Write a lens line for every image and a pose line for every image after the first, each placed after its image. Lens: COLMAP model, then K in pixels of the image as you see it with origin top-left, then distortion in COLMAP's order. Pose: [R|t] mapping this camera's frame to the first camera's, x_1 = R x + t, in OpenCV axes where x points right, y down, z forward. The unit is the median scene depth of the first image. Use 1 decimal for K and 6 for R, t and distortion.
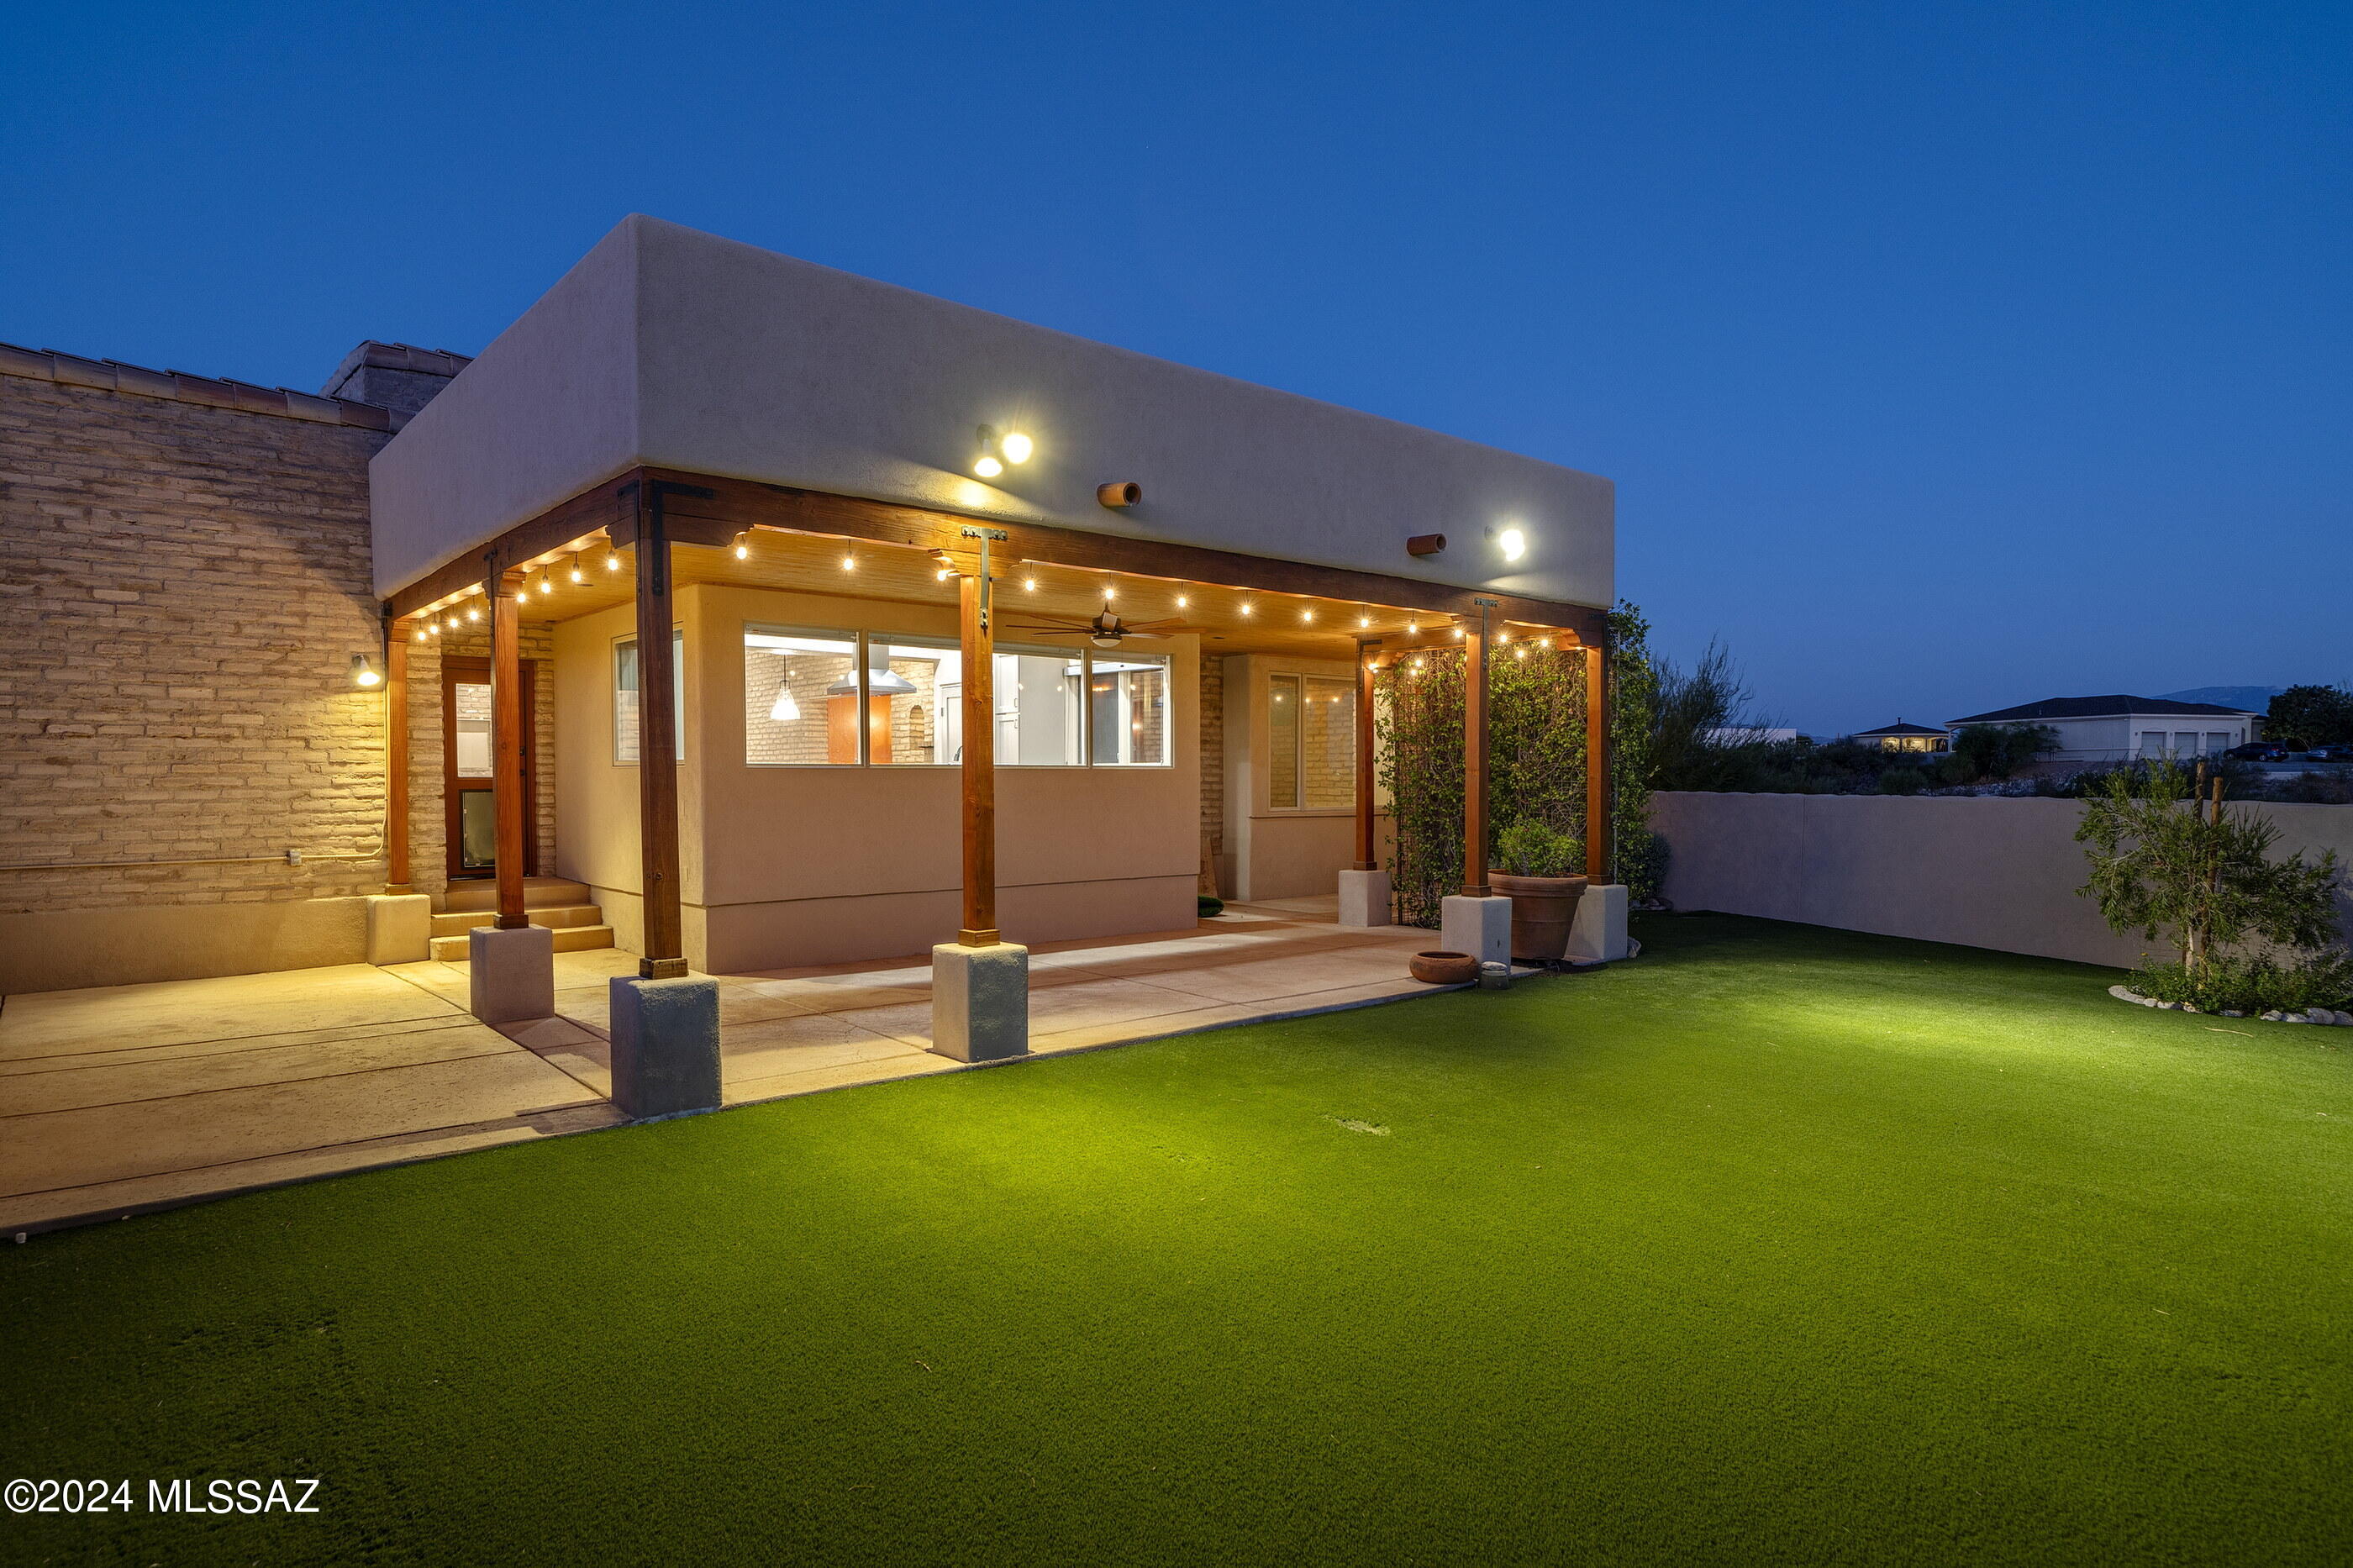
lens RADIAL K [[1297.9, 0, 1173.8], [0, 1297.9, 796.4], [0, 0, 1]] dist [0.004415, 0.000304]
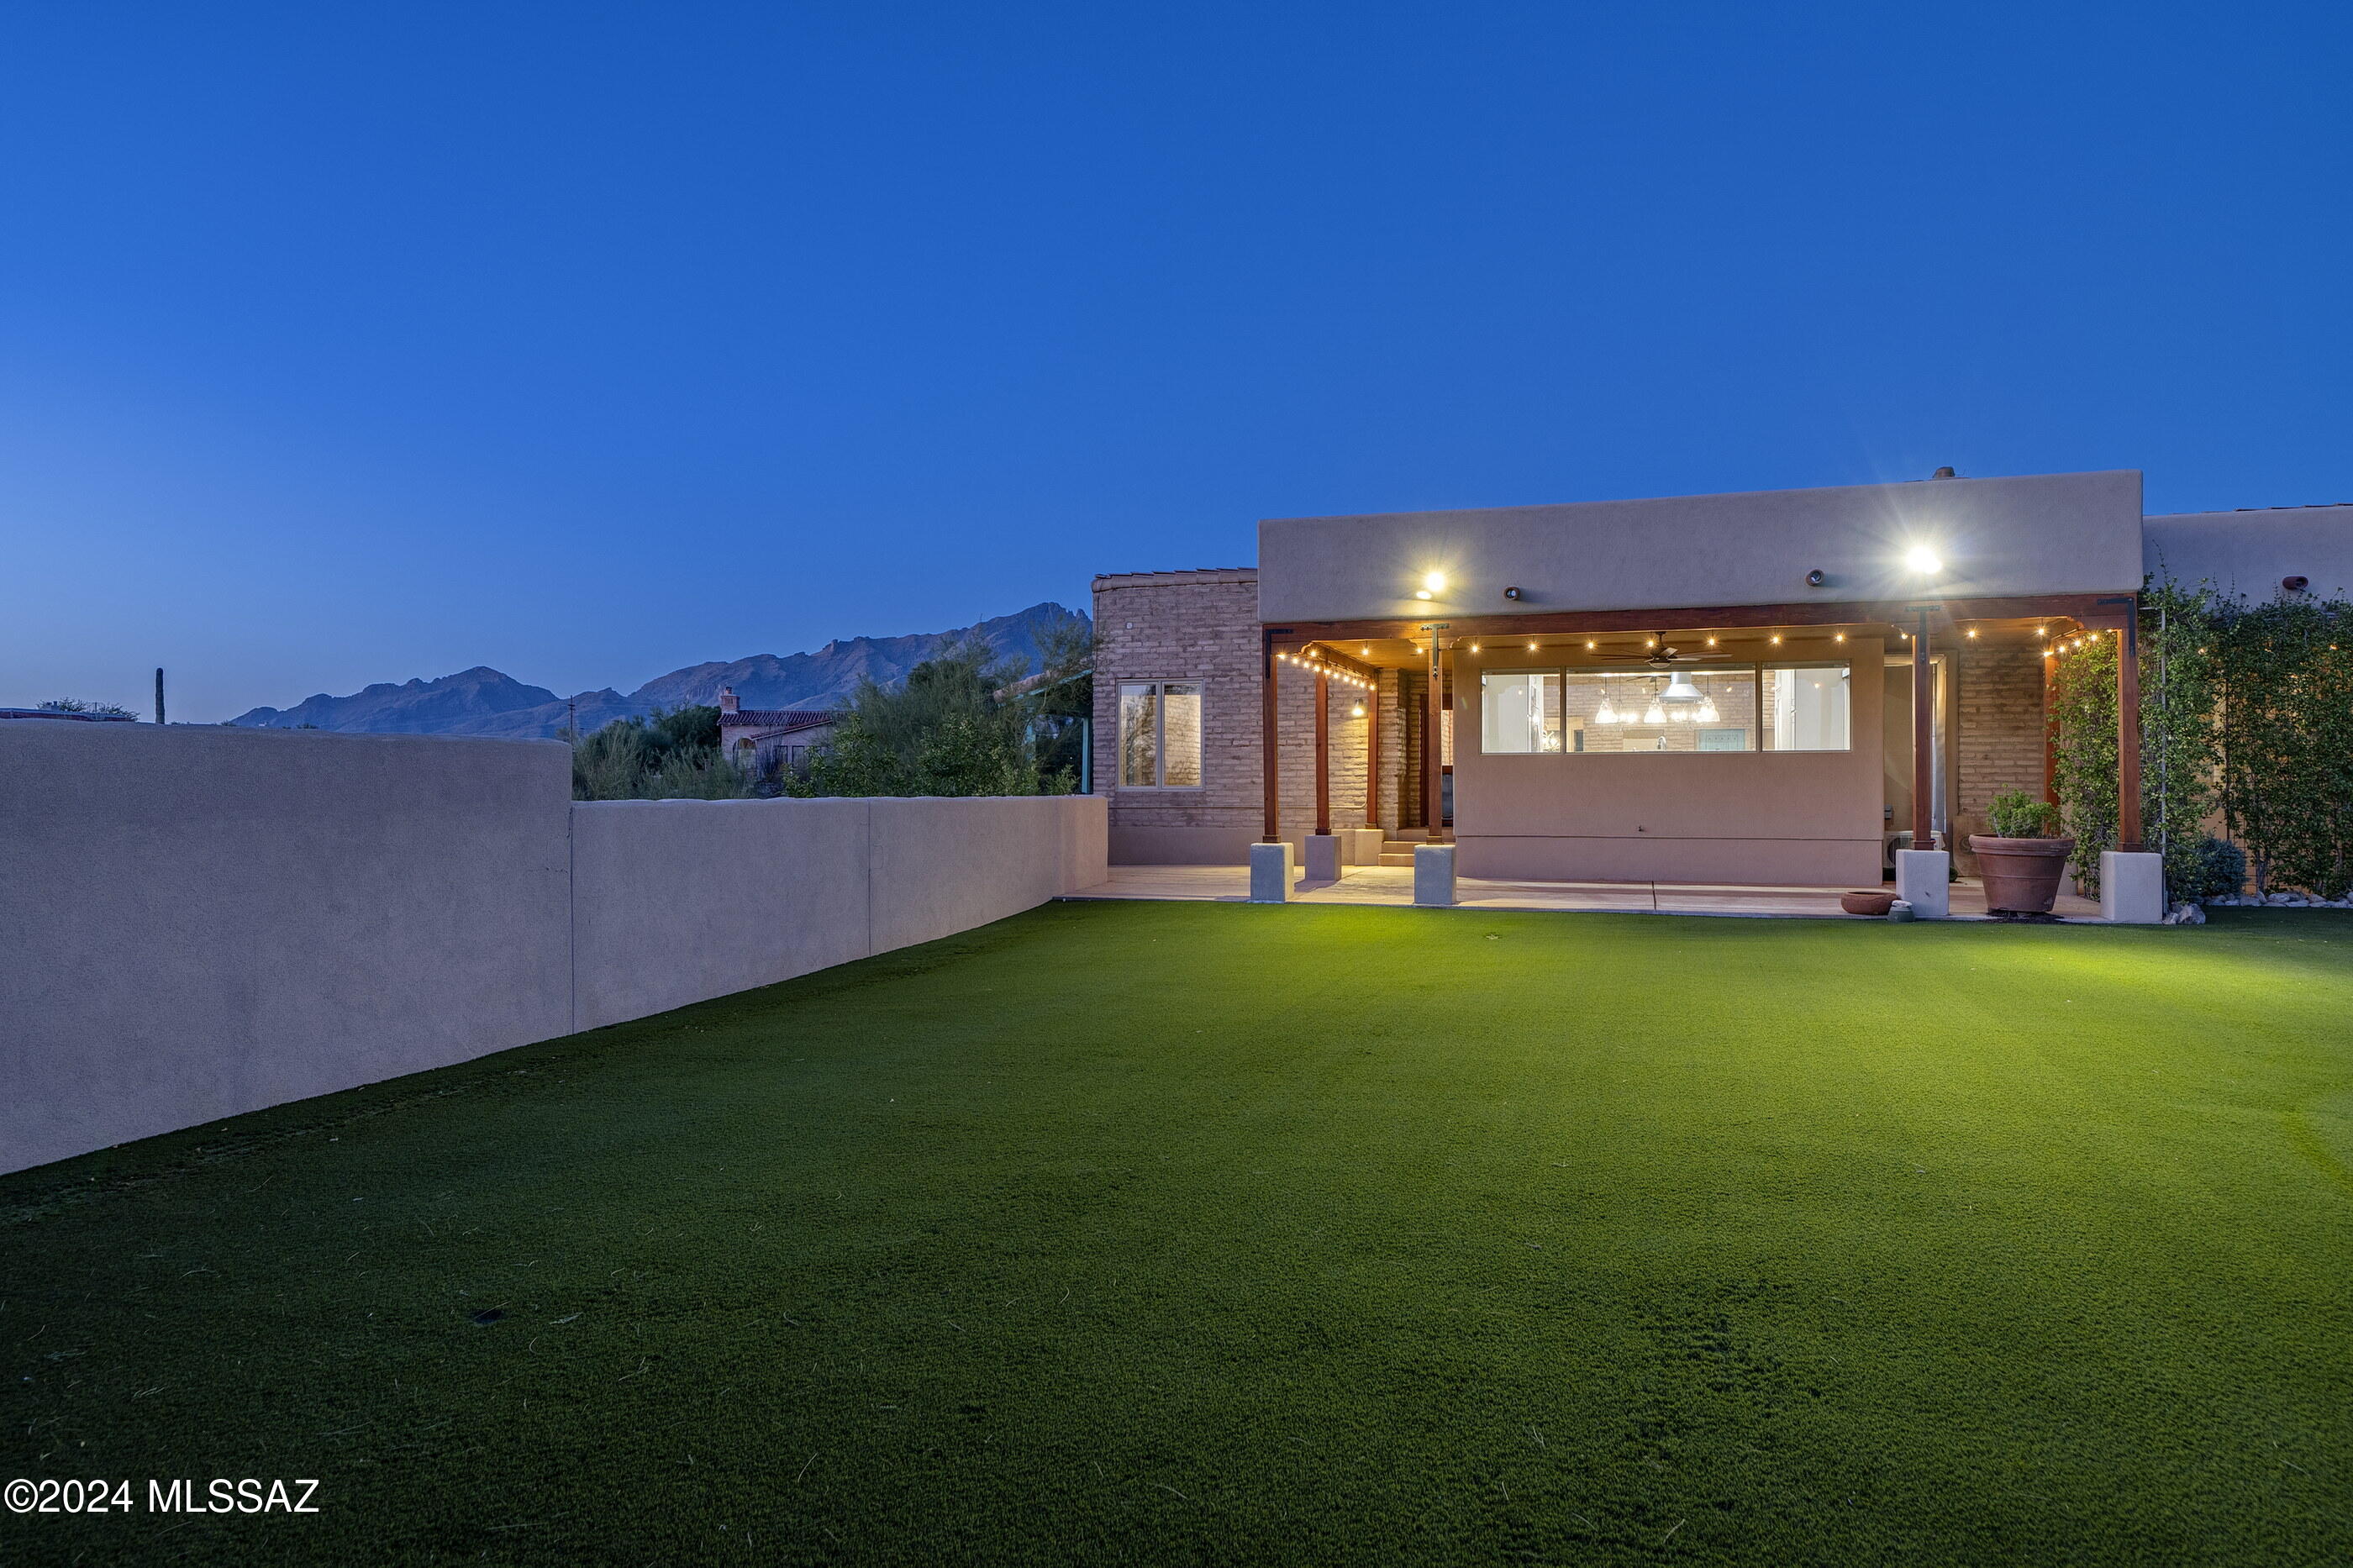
lens RADIAL K [[1420.2, 0, 1177.9], [0, 1420.2, 782.6], [0, 0, 1]] dist [-0.000728, -0.000025]
pose [[0.521943, -0.003066, -0.852975, 1.056486], [-0.012244, 0.999864, -0.011086, 0.039288], [0.852893, 0.016230, 0.521834, -0.298332]]
